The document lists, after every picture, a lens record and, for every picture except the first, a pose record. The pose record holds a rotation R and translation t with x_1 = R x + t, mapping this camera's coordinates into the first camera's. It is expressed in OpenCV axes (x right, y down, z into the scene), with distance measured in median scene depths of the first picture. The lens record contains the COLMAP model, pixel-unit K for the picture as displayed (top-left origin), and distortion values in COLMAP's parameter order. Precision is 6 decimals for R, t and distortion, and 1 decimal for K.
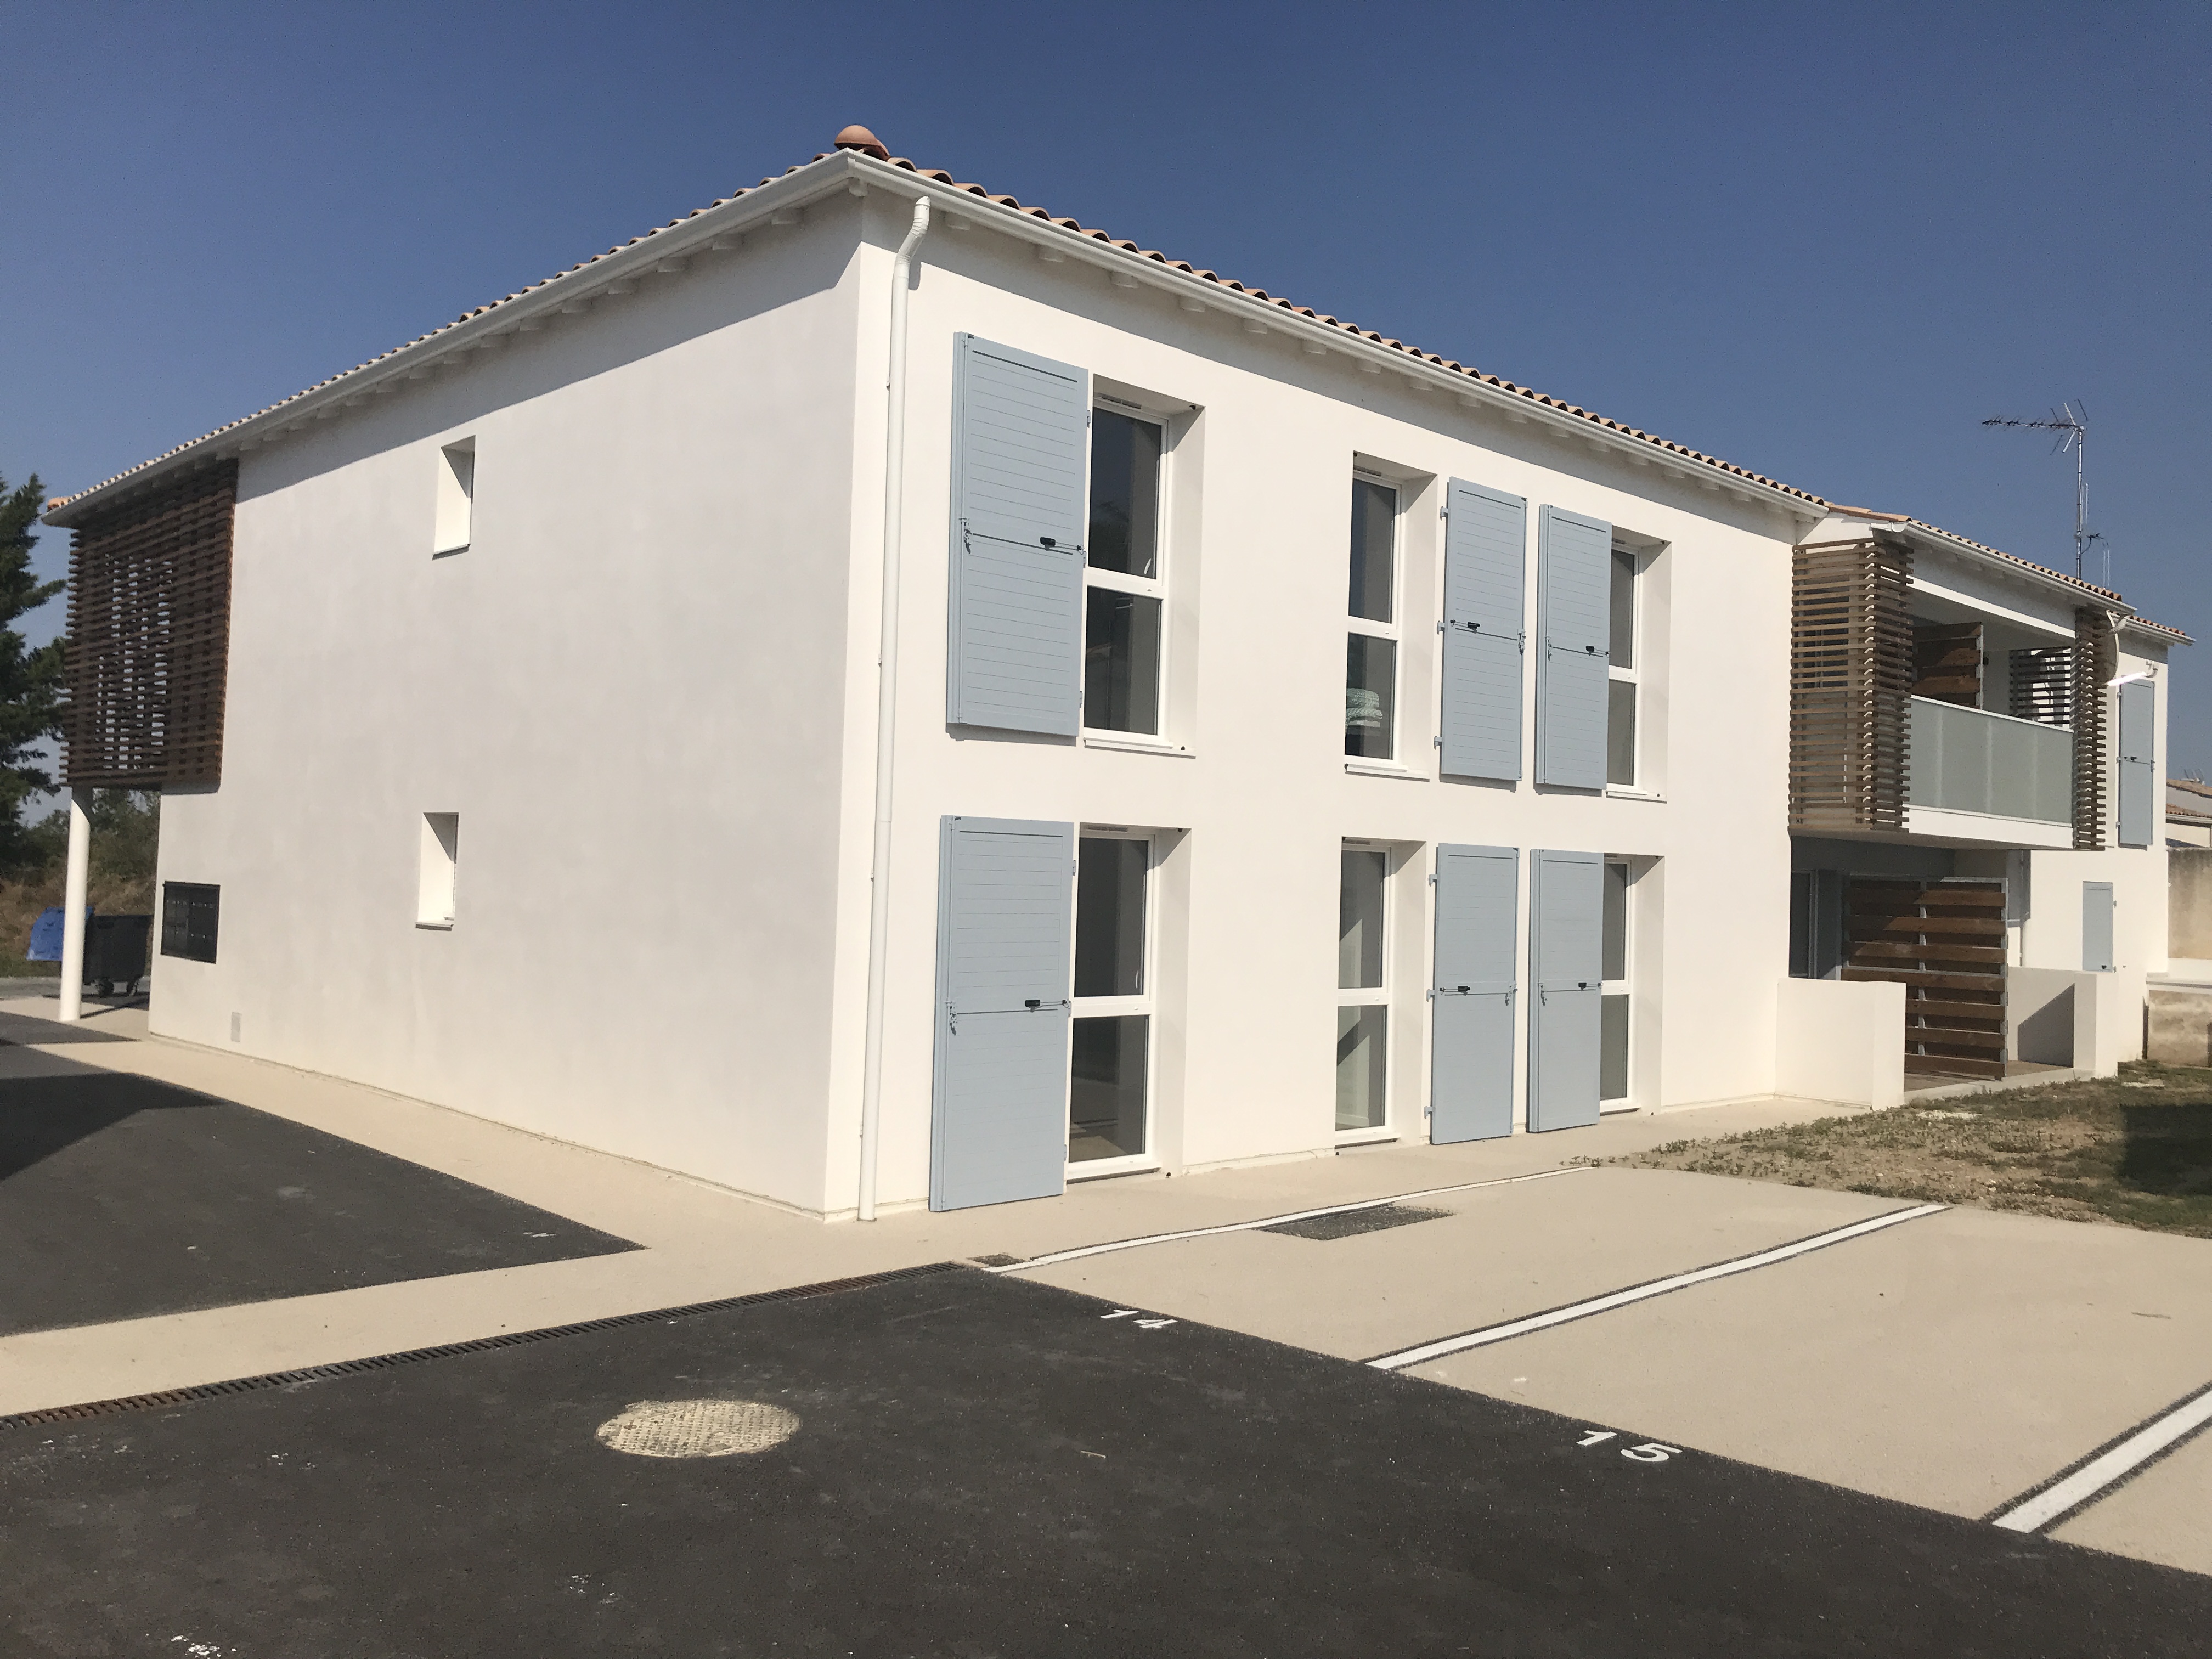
lens RADIAL K [[1800.6, 0, 1100.1], [0, 1800.6, 819.9], [0, 0, 1]] dist [0.087871, -0.093301]
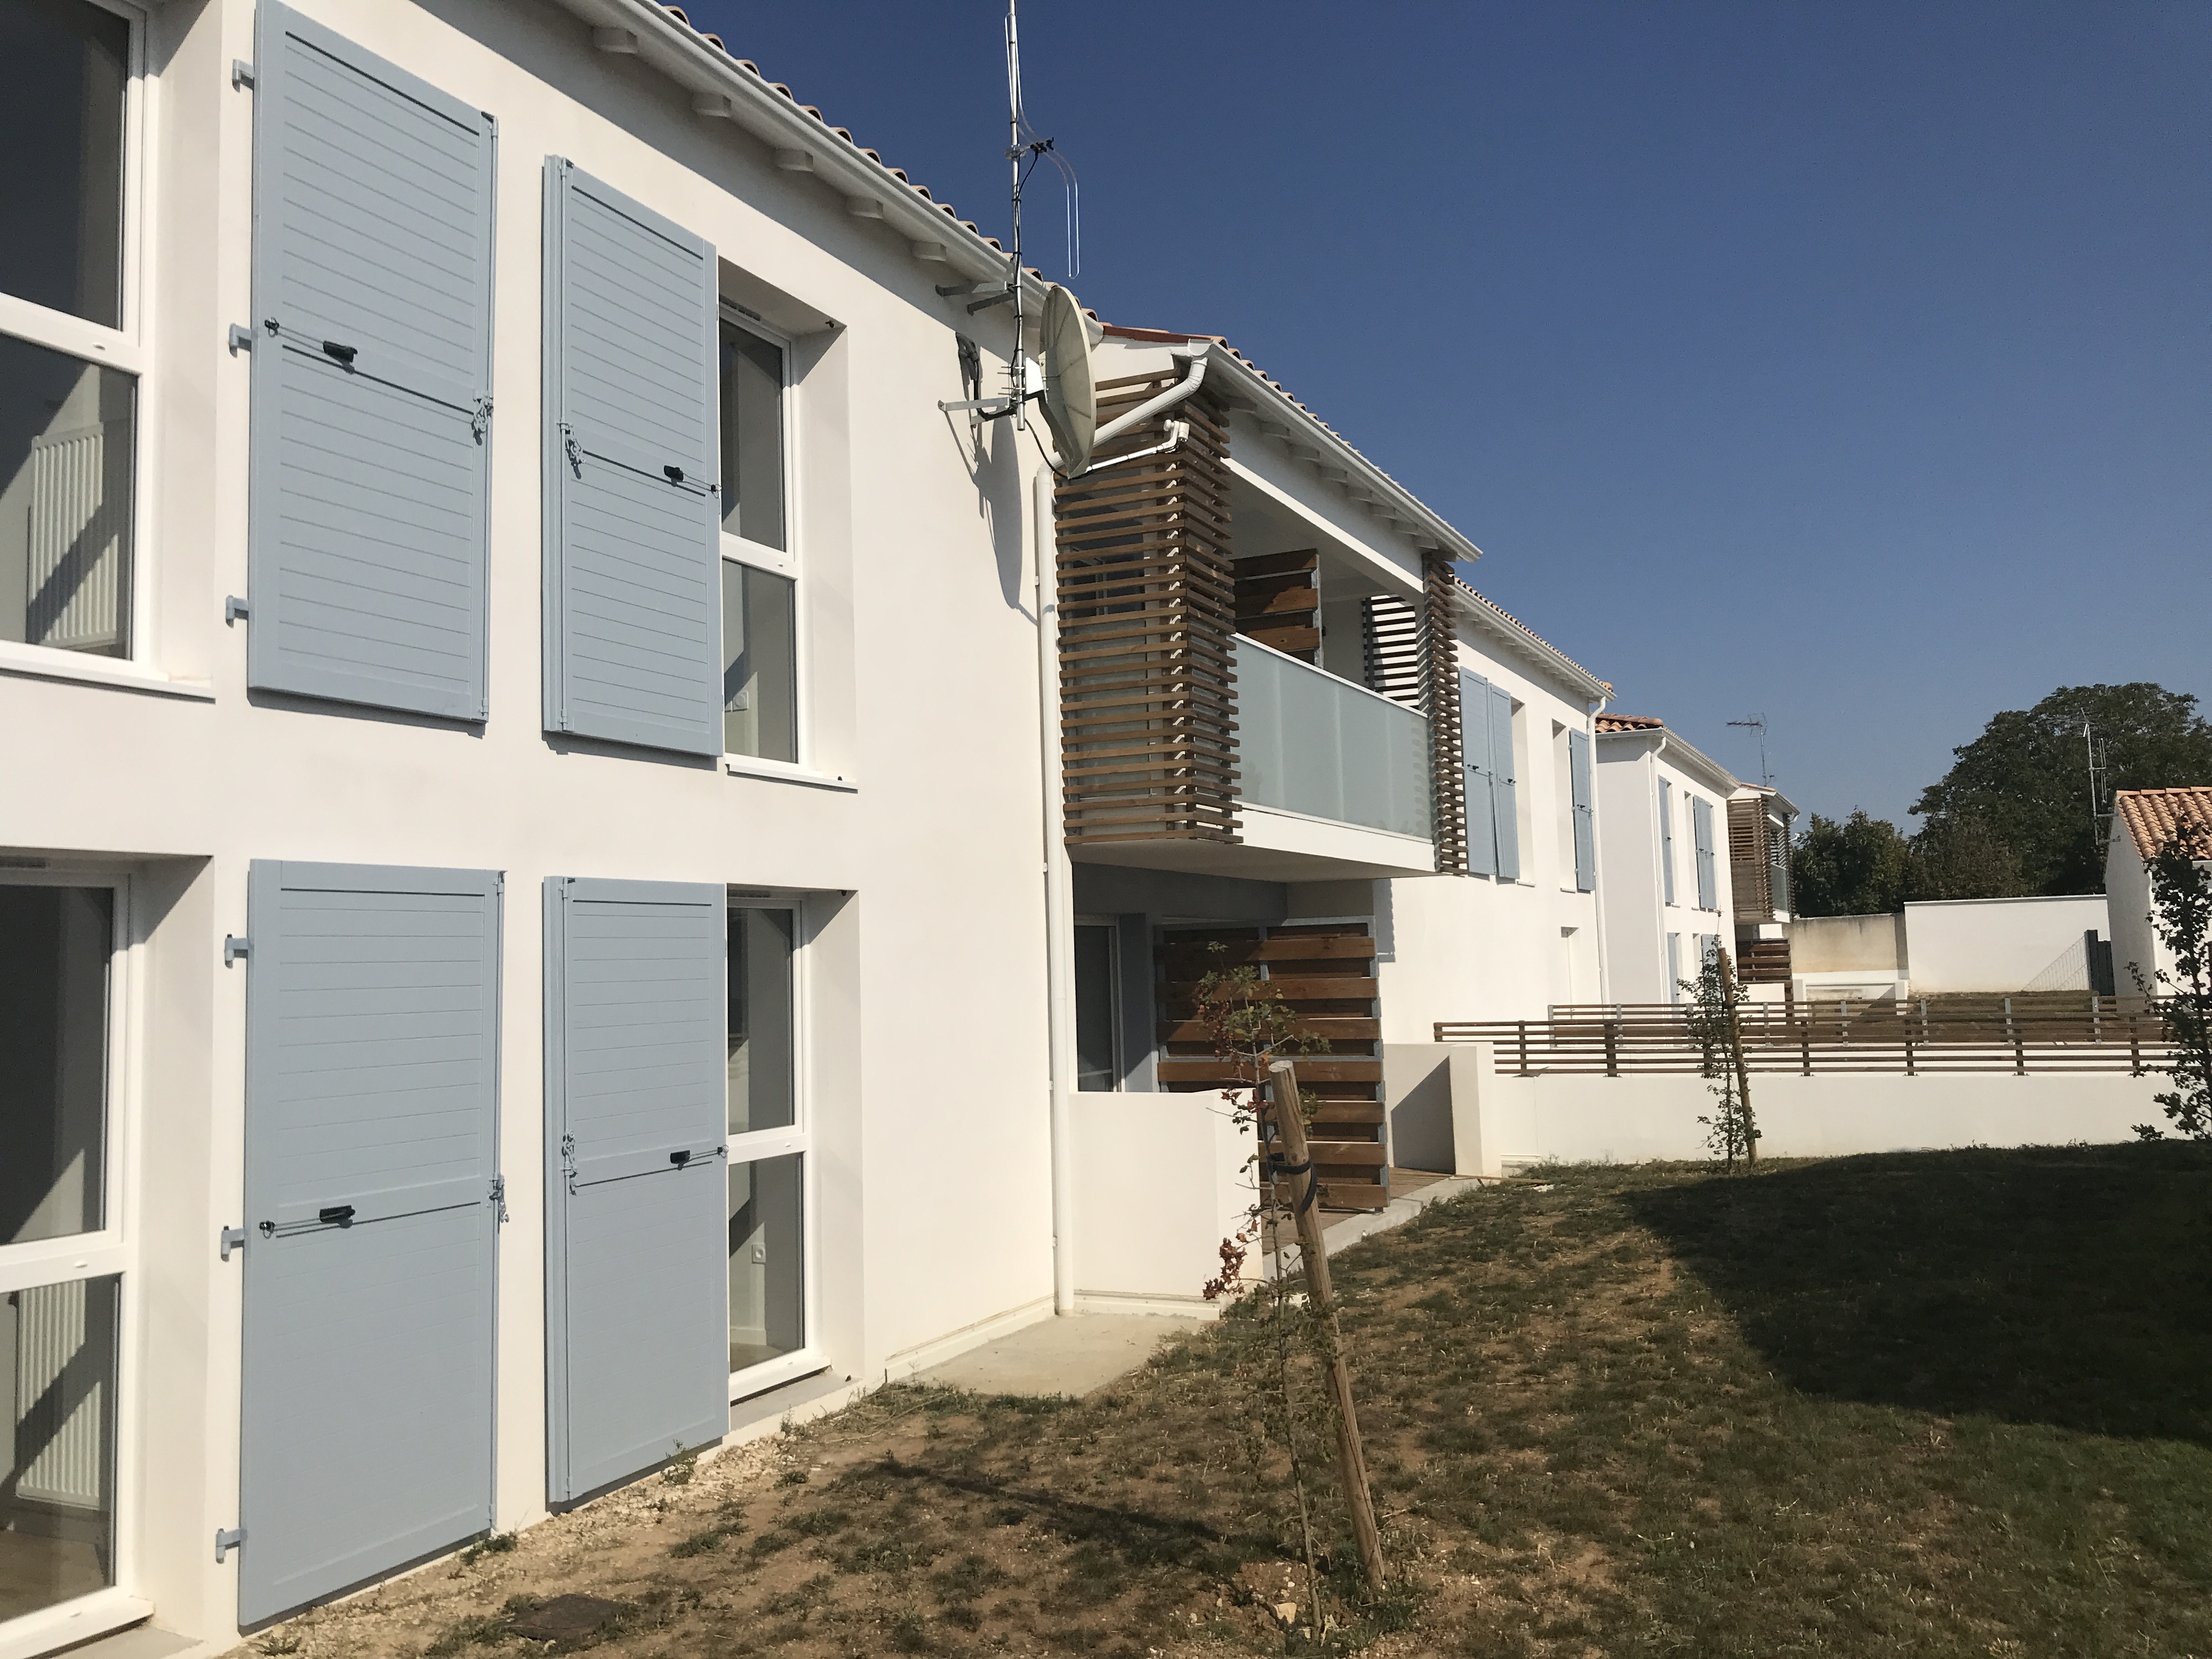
lens RADIAL K [[1800.6, 0, 1097.8], [0, 1800.6, 820.0], [0, 0, 1]] dist [0.087871, -0.093301]
pose [[0.935399, -0.028376, 0.352453, 0.175103], [0.047446, 0.997833, -0.045583, 0.025342], [-0.350396, 0.059361, 0.934719, 0.433067]]
